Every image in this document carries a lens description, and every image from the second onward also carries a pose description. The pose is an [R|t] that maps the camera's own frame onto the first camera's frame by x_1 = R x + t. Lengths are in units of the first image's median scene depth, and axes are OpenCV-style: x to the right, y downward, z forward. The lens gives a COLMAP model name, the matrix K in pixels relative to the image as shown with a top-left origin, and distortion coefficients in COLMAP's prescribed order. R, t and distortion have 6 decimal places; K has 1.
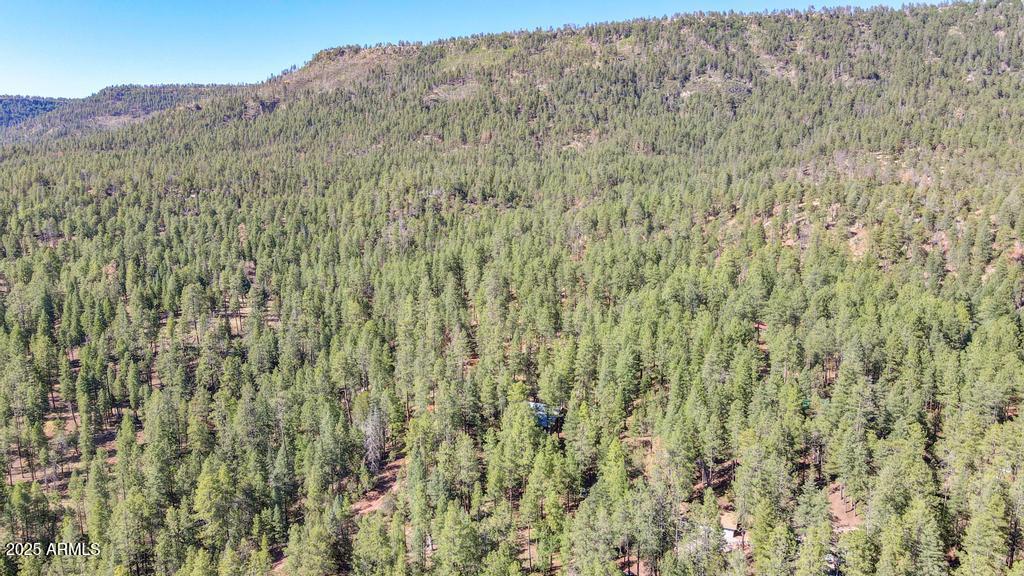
lens RADIAL K [[738.3, 0, 511.8], [0, 738.3, 287.3], [0, 0, 1]] dist [0.007864, -0.001018]
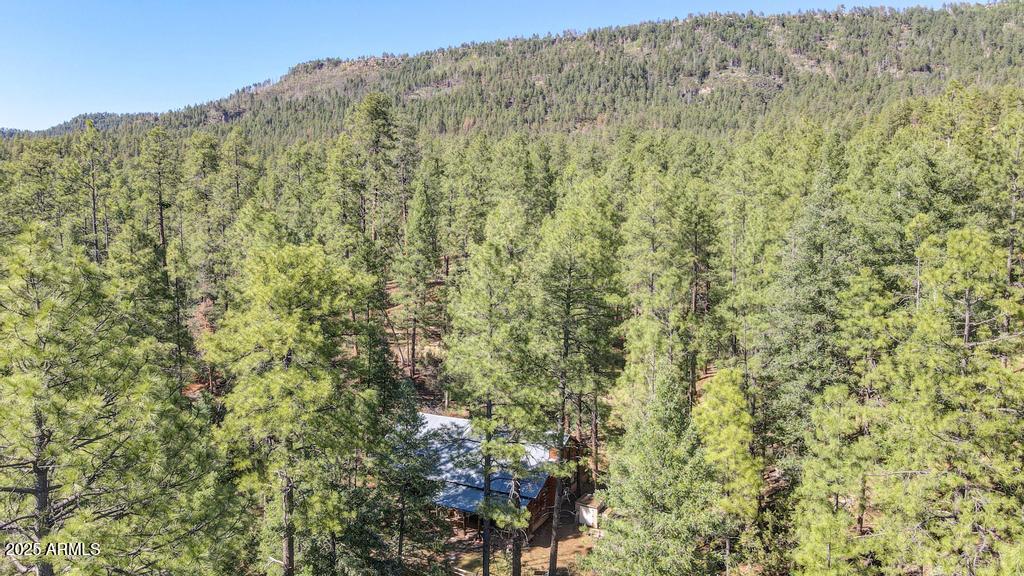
lens RADIAL K [[738.3, 0, 513.5], [0, 738.3, 289.5], [0, 0, 1]] dist [0.007864, -0.001018]
pose [[0.999975, 0.005860, 0.003968, 0.009042], [-0.005583, 0.997776, -0.066415, 0.023919], [-0.004348, 0.066391, 0.997784, 0.138587]]
